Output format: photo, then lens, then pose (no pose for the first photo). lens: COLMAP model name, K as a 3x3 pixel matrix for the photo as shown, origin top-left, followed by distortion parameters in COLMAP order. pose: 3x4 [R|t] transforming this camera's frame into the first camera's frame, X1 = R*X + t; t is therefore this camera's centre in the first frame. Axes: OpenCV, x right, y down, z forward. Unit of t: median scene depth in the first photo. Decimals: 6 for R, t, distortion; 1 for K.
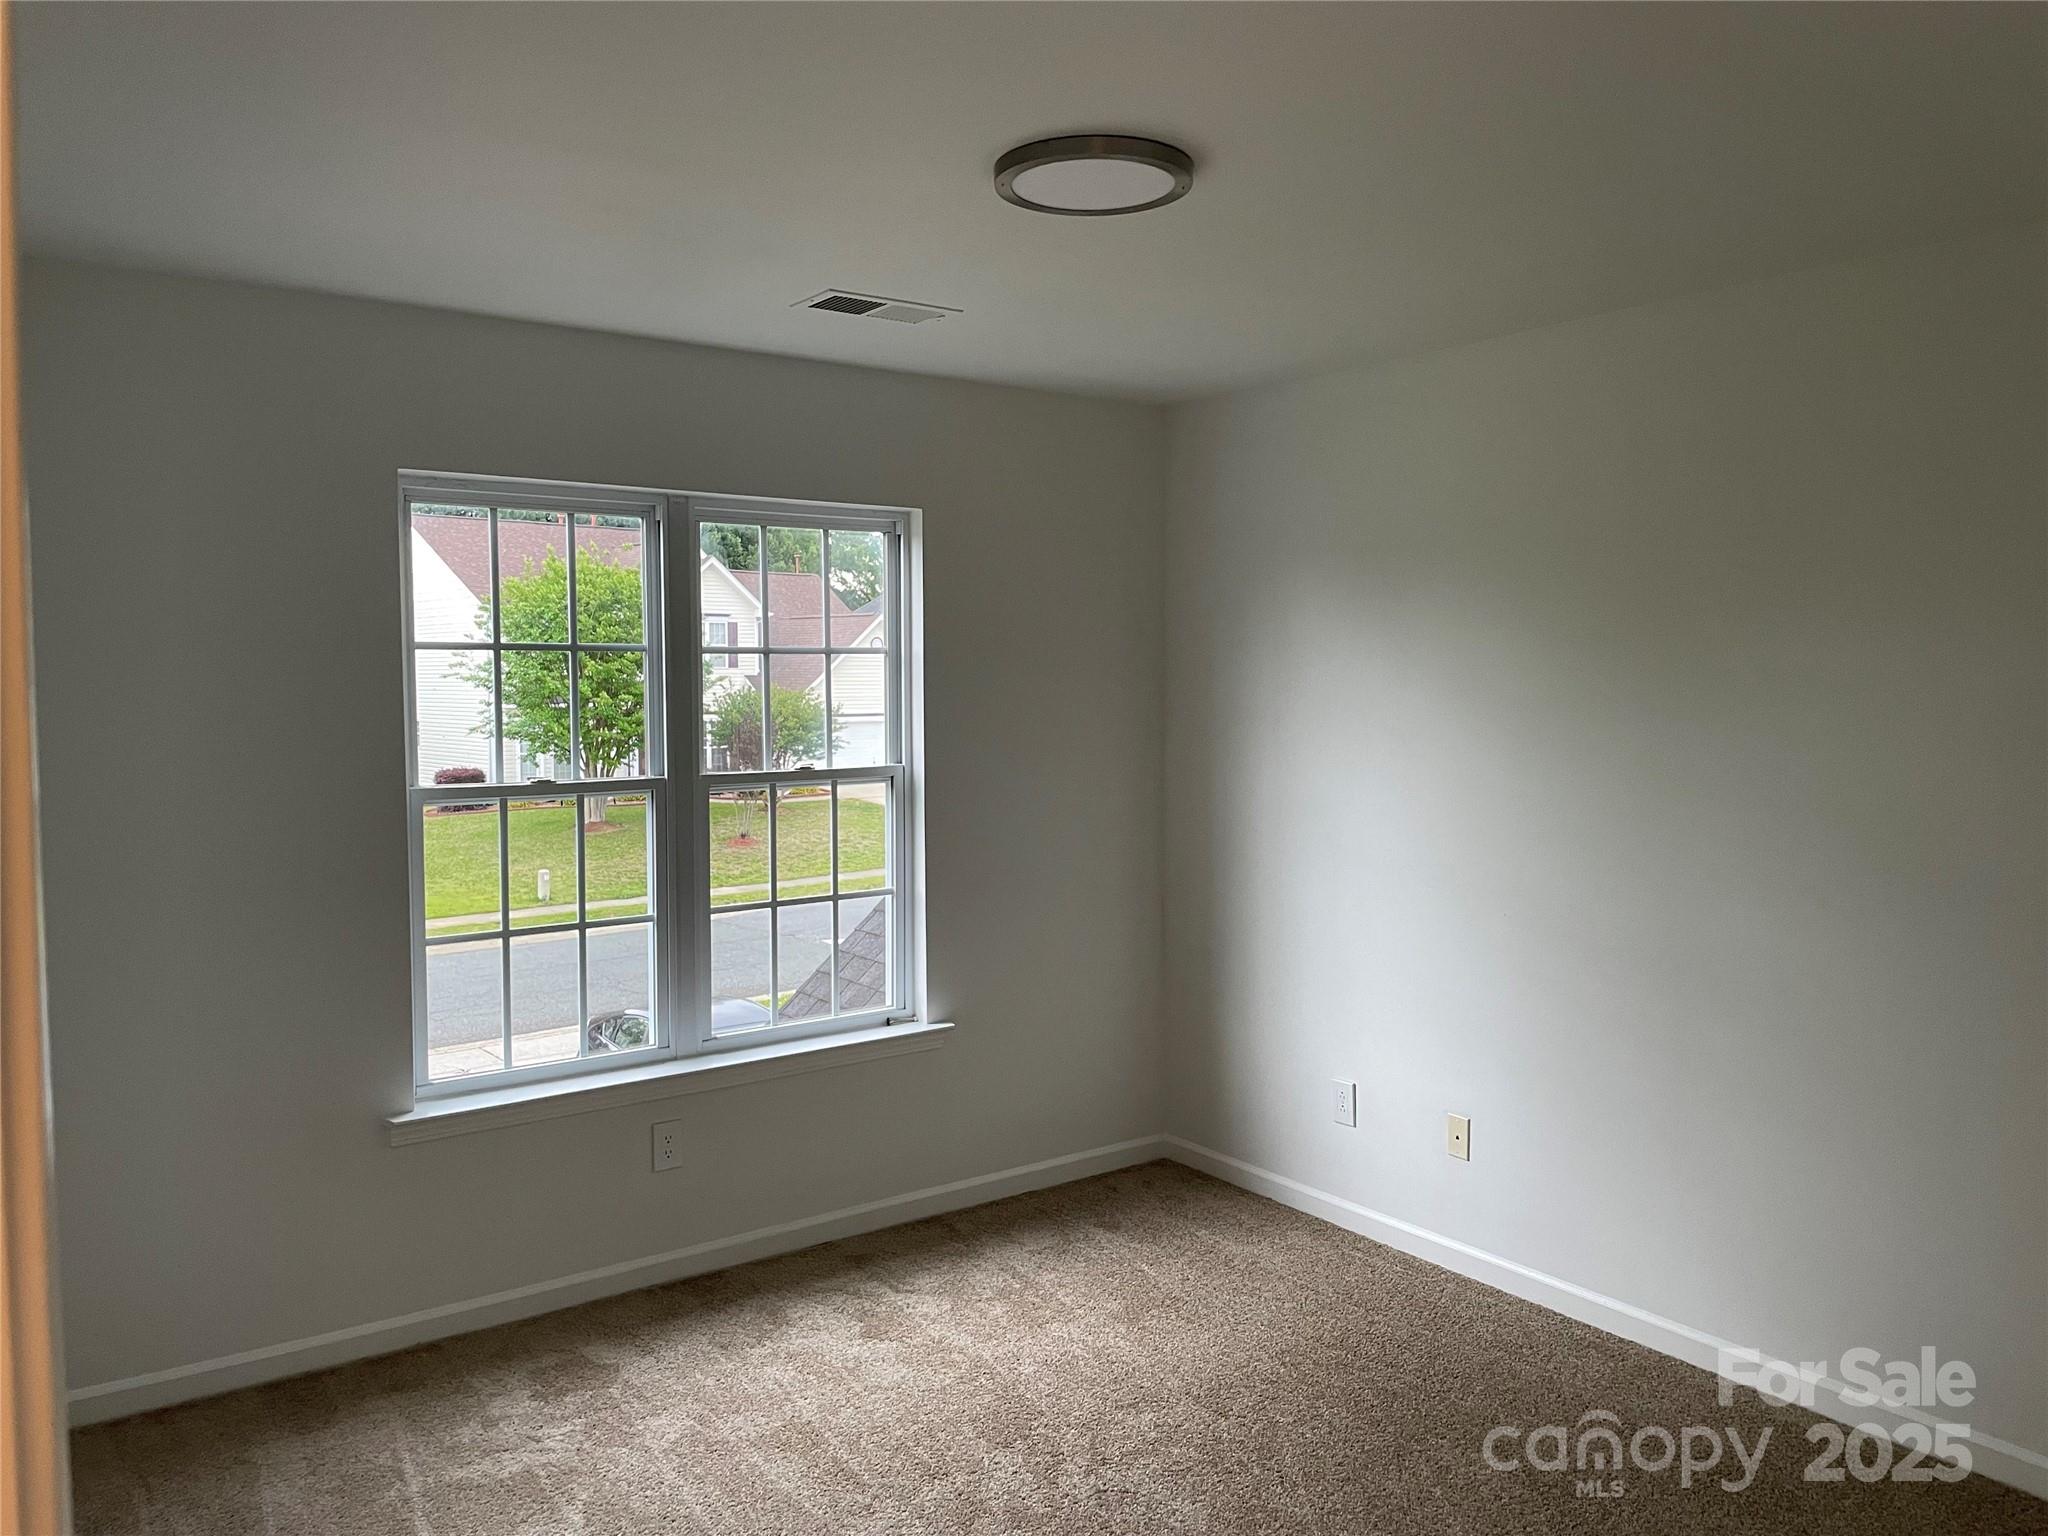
lens RADIAL K [[1539.3, 0, 1026.0], [0, 1539.3, 751.1], [0, 0, 1]] dist [0.090552, -0.128917]
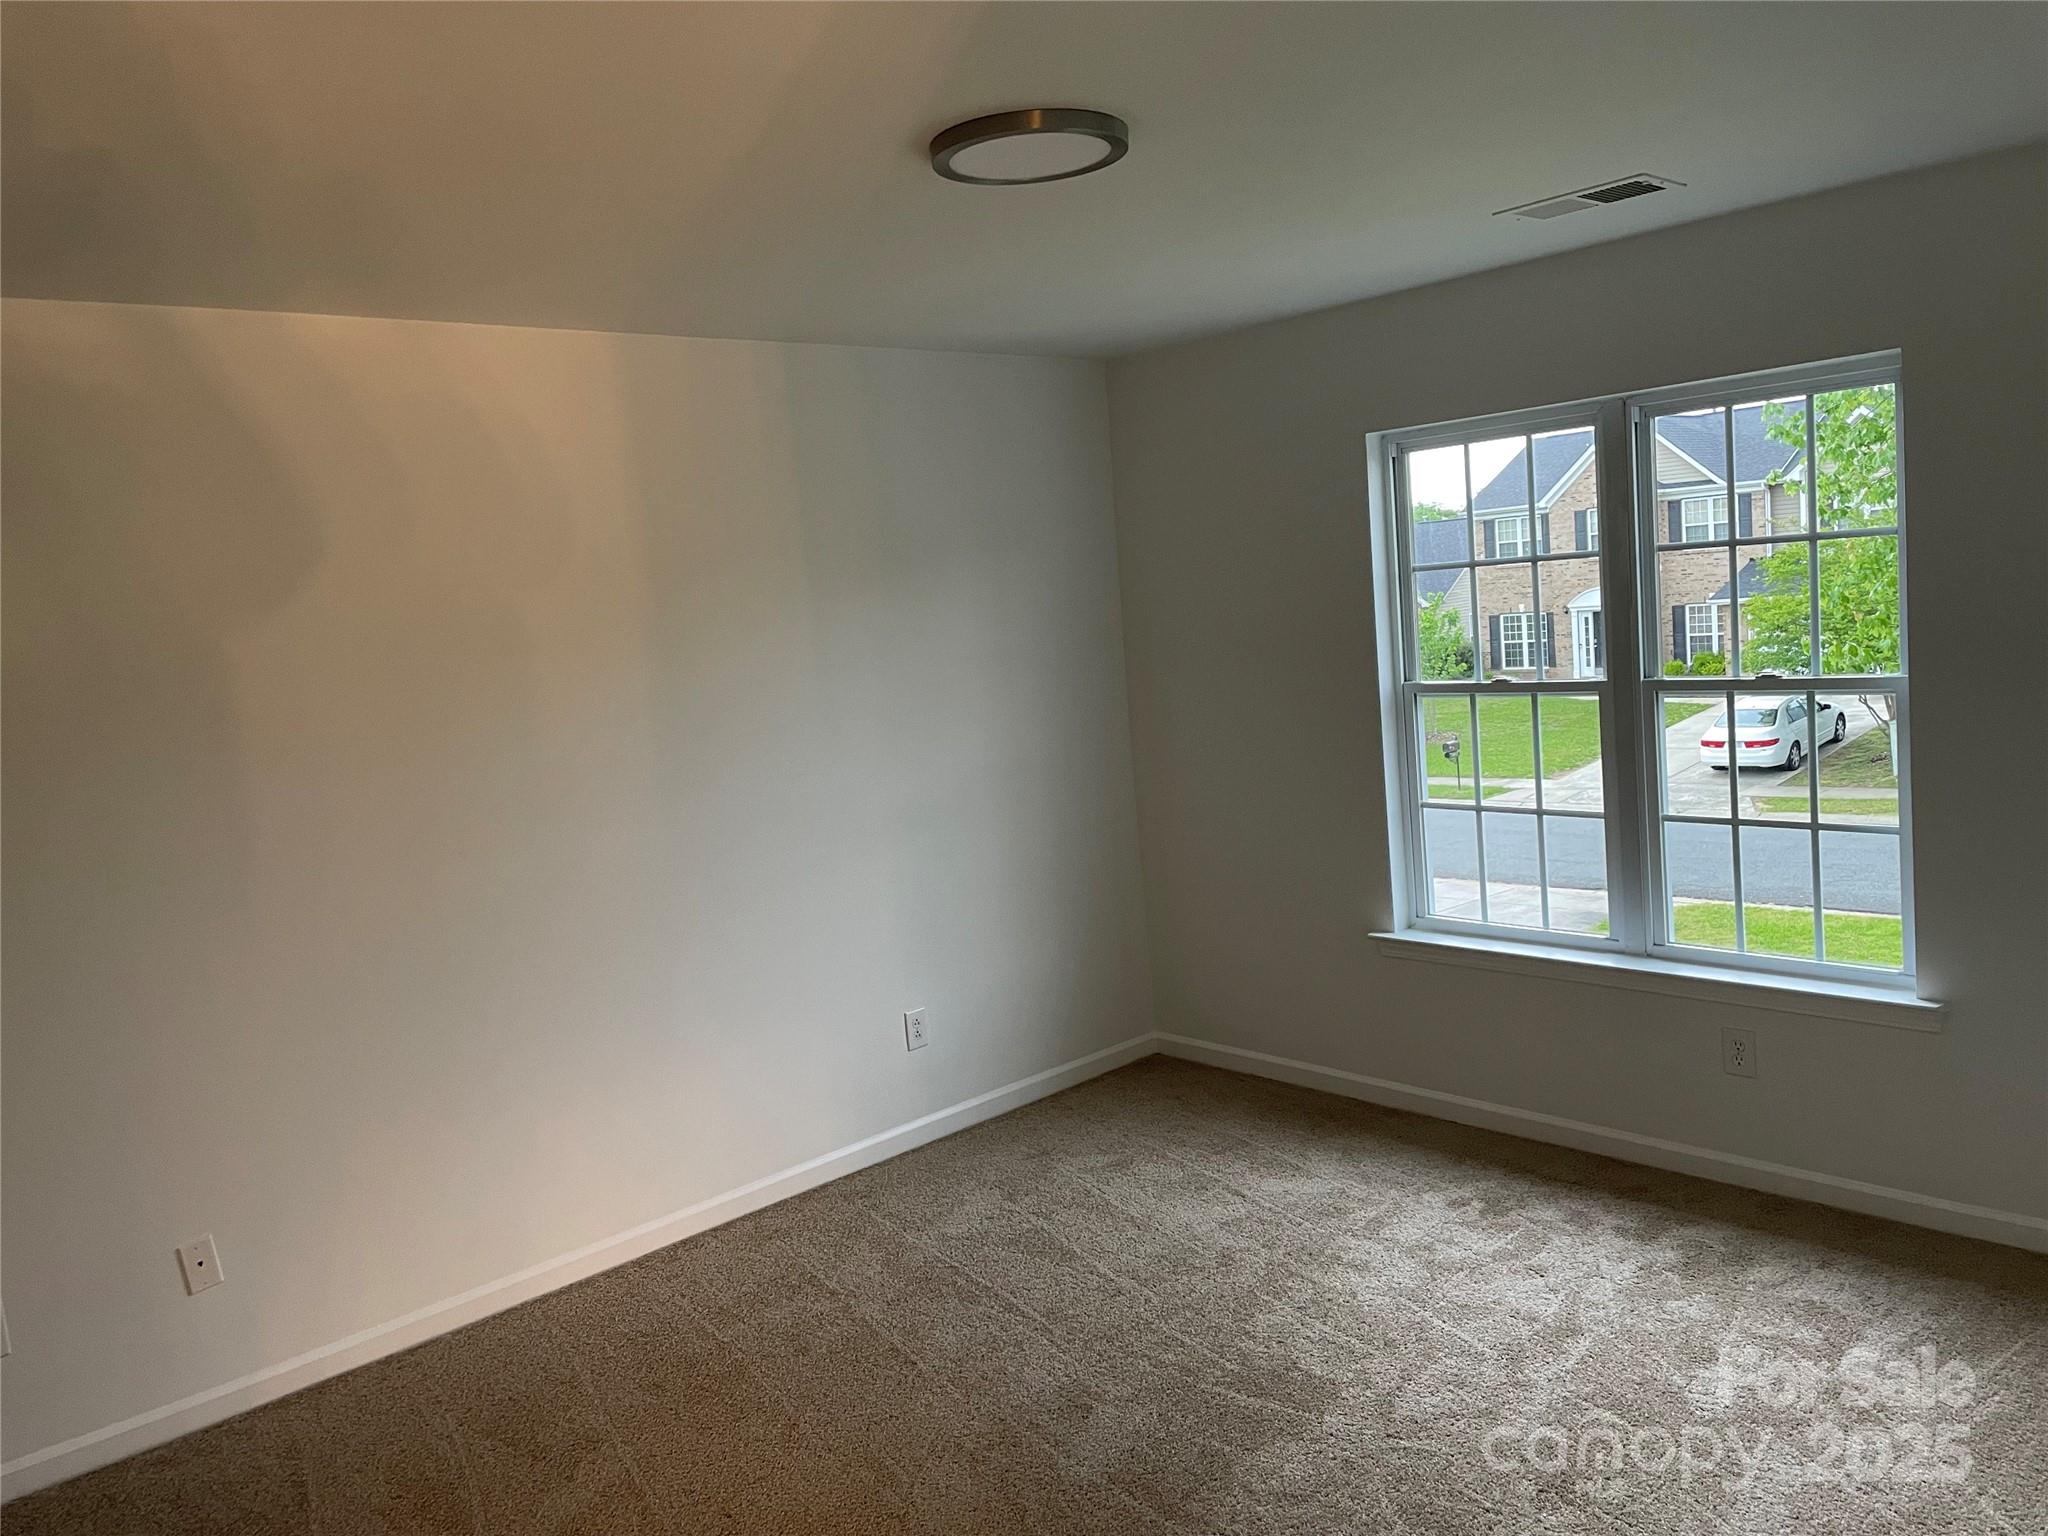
lens RADIAL K [[1516.9, 0, 1018.6], [0, 1516.9, 801.0], [0, 0, 1]] dist [-0.005050, -0.007500]
pose [[0.105313, 0.118142, -0.987396, 0.732327], [0.021363, 0.992420, 0.121022, -0.033913], [0.994210, -0.033839, 0.101991, 0.510874]]
